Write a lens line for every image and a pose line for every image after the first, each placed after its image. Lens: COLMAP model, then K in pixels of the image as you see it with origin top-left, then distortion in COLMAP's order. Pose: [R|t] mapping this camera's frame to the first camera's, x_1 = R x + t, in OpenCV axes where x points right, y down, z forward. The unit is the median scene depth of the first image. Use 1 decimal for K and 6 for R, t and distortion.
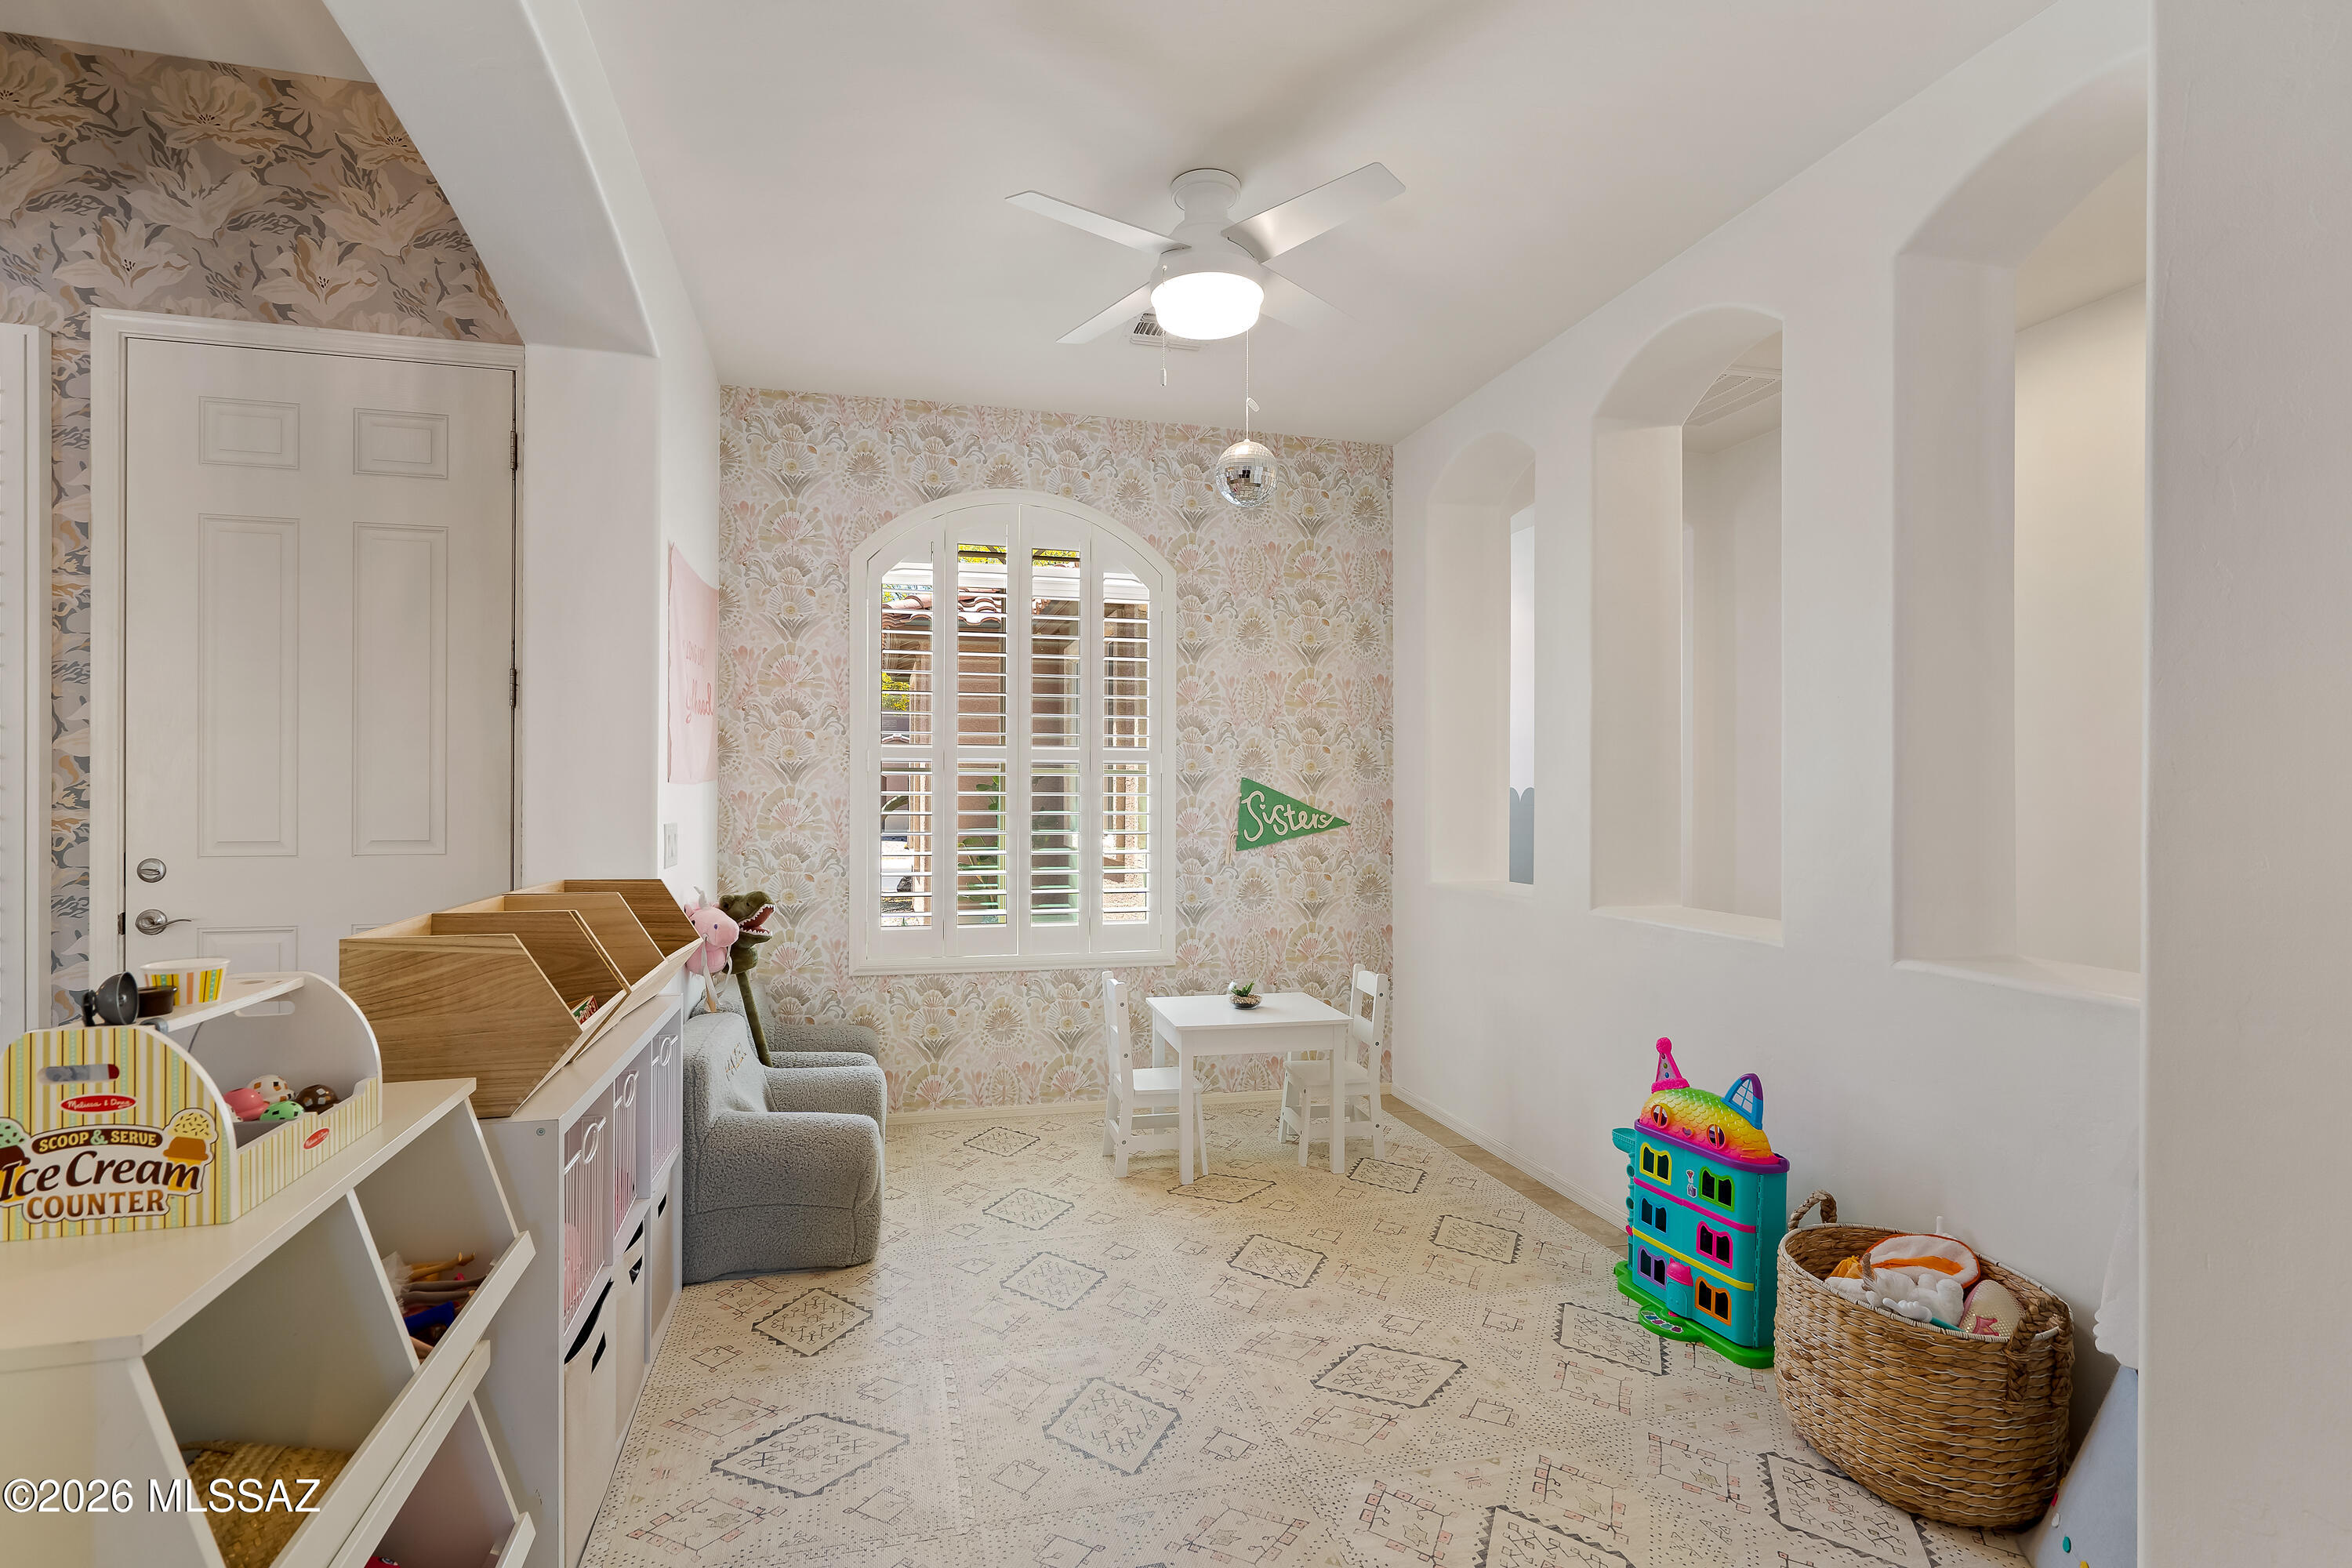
lens RADIAL K [[1070.0, 0, 1186.0], [0, 1070.0, 796.9], [0, 0, 1]] dist [-0.004349, 0.002701]
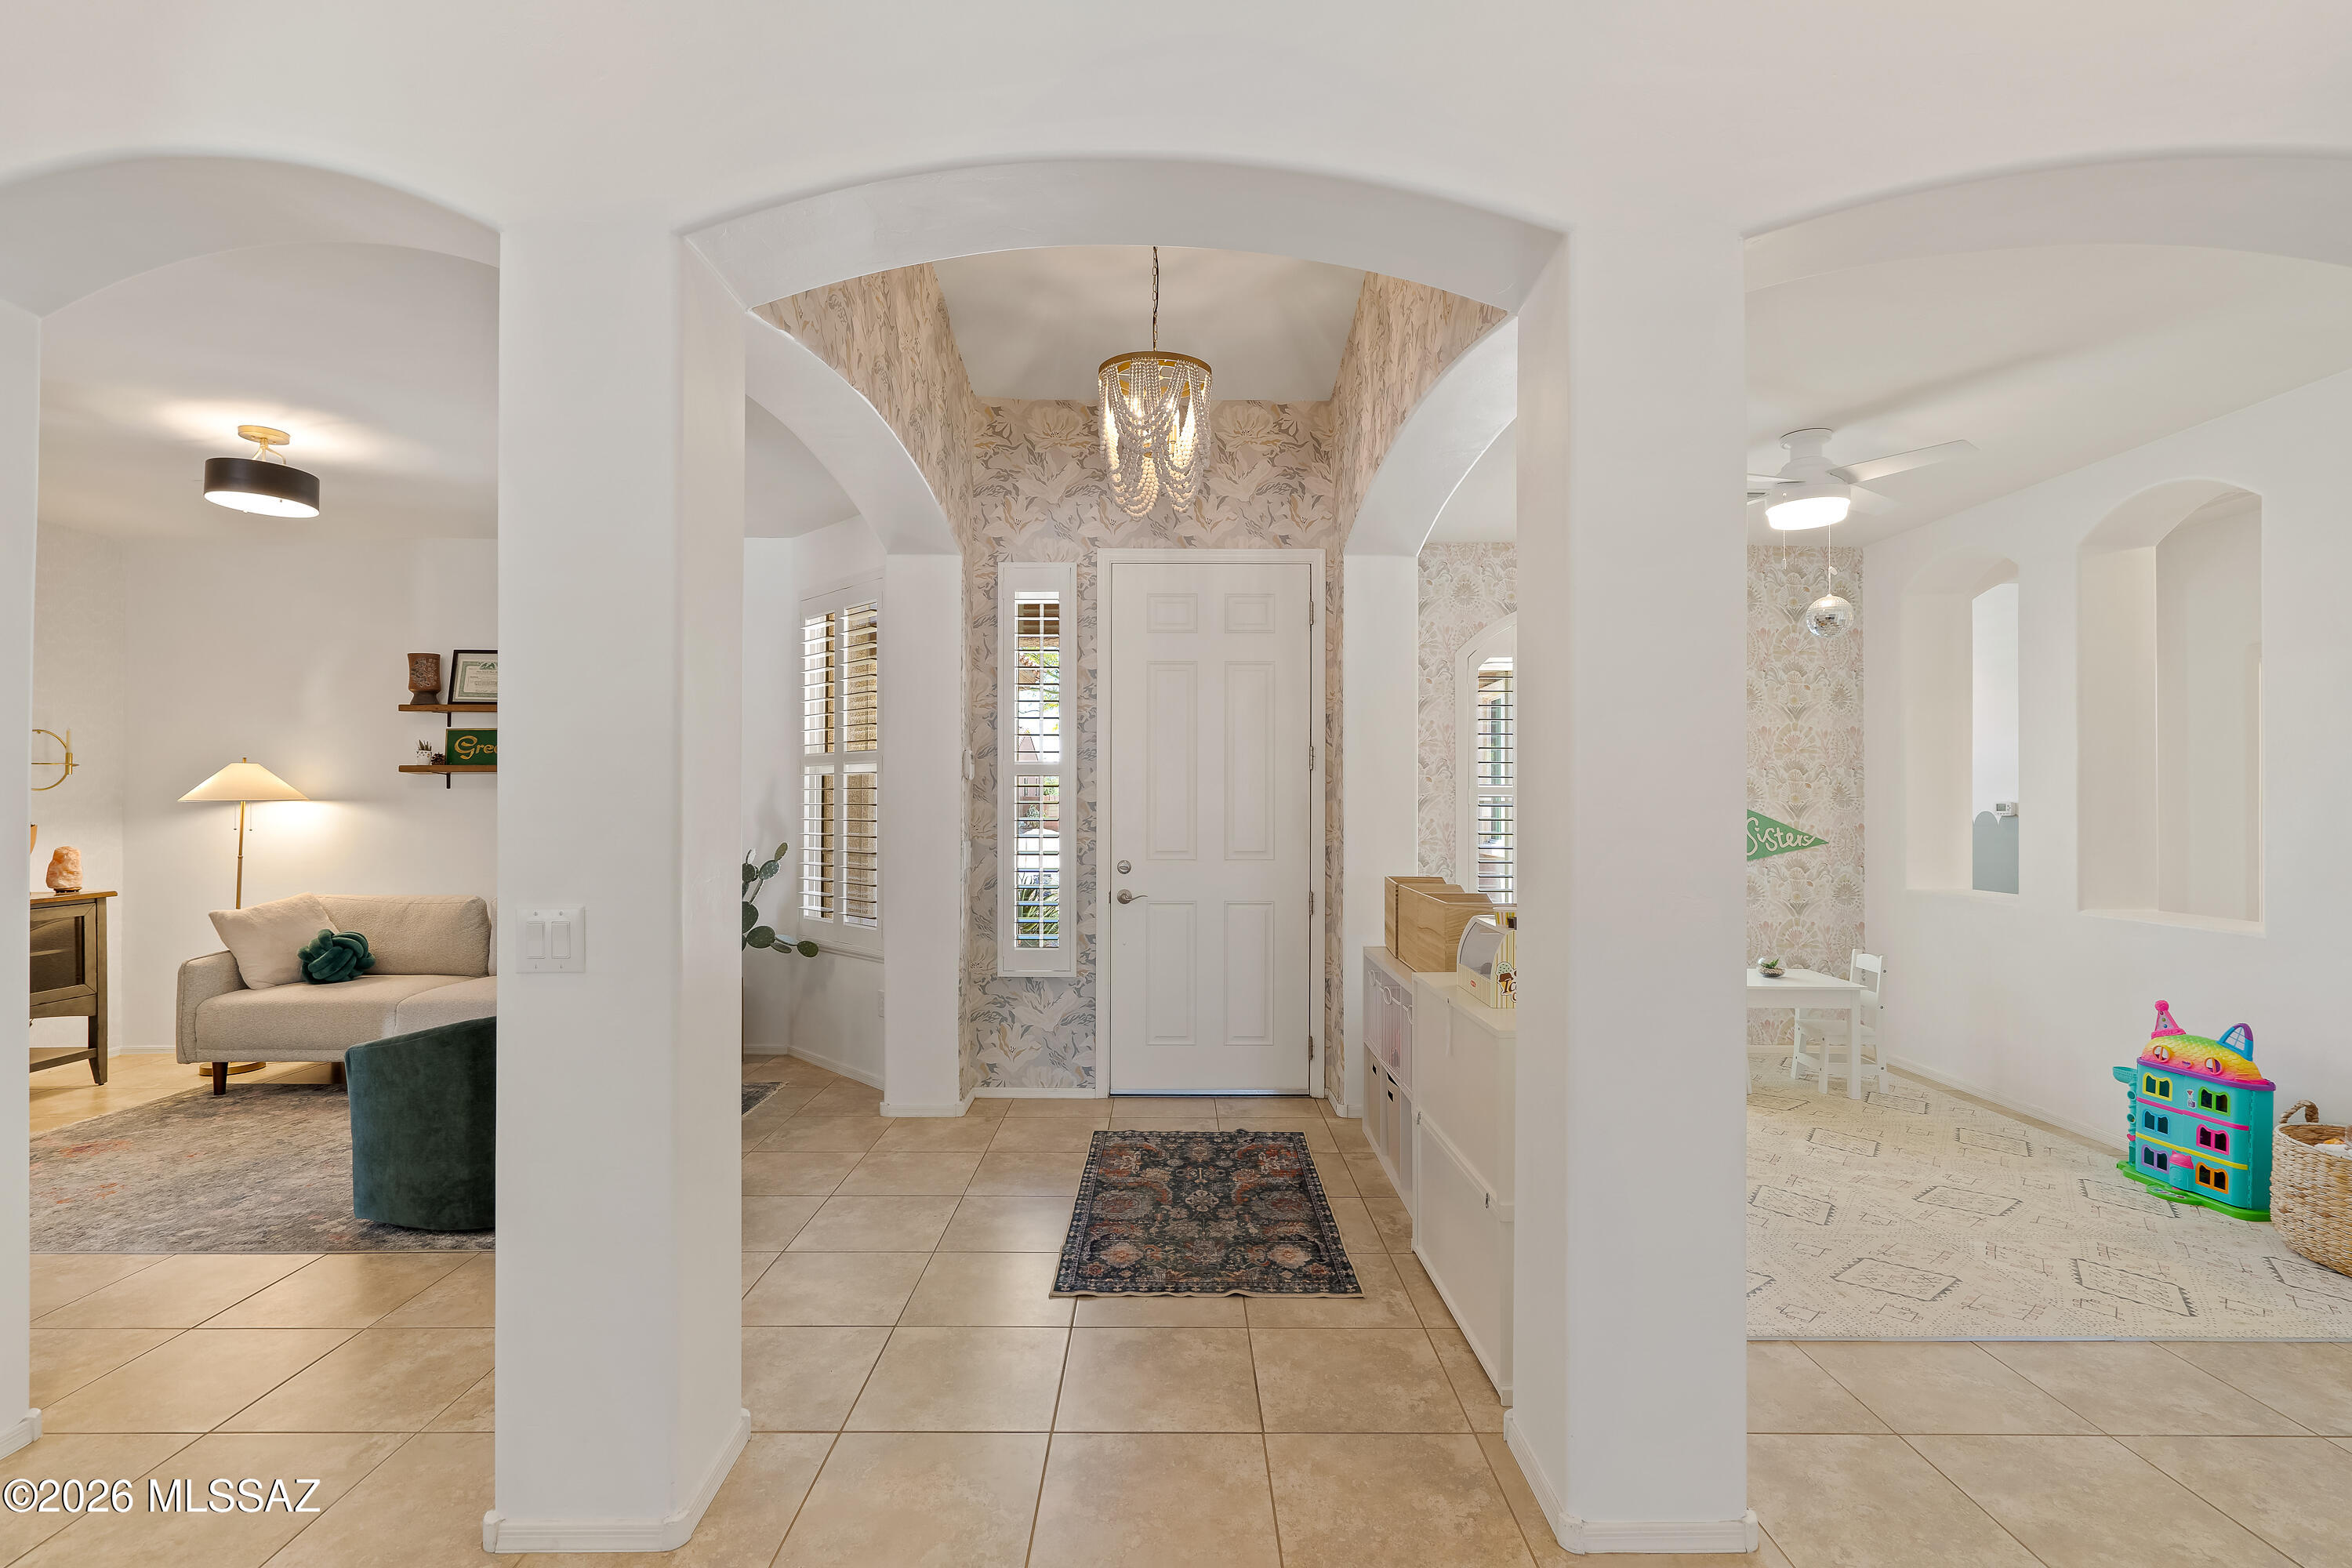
lens RADIAL K [[1070.0, 0, 1163.4], [0, 1070.0, 790.3], [0, 0, 1]] dist [-0.004349, 0.002701]
pose [[0.970323, -0.001739, -0.241806, -0.489832], [-0.000379, 0.999962, -0.008712, -0.041512], [0.241812, 0.008545, 0.970285, -0.693231]]
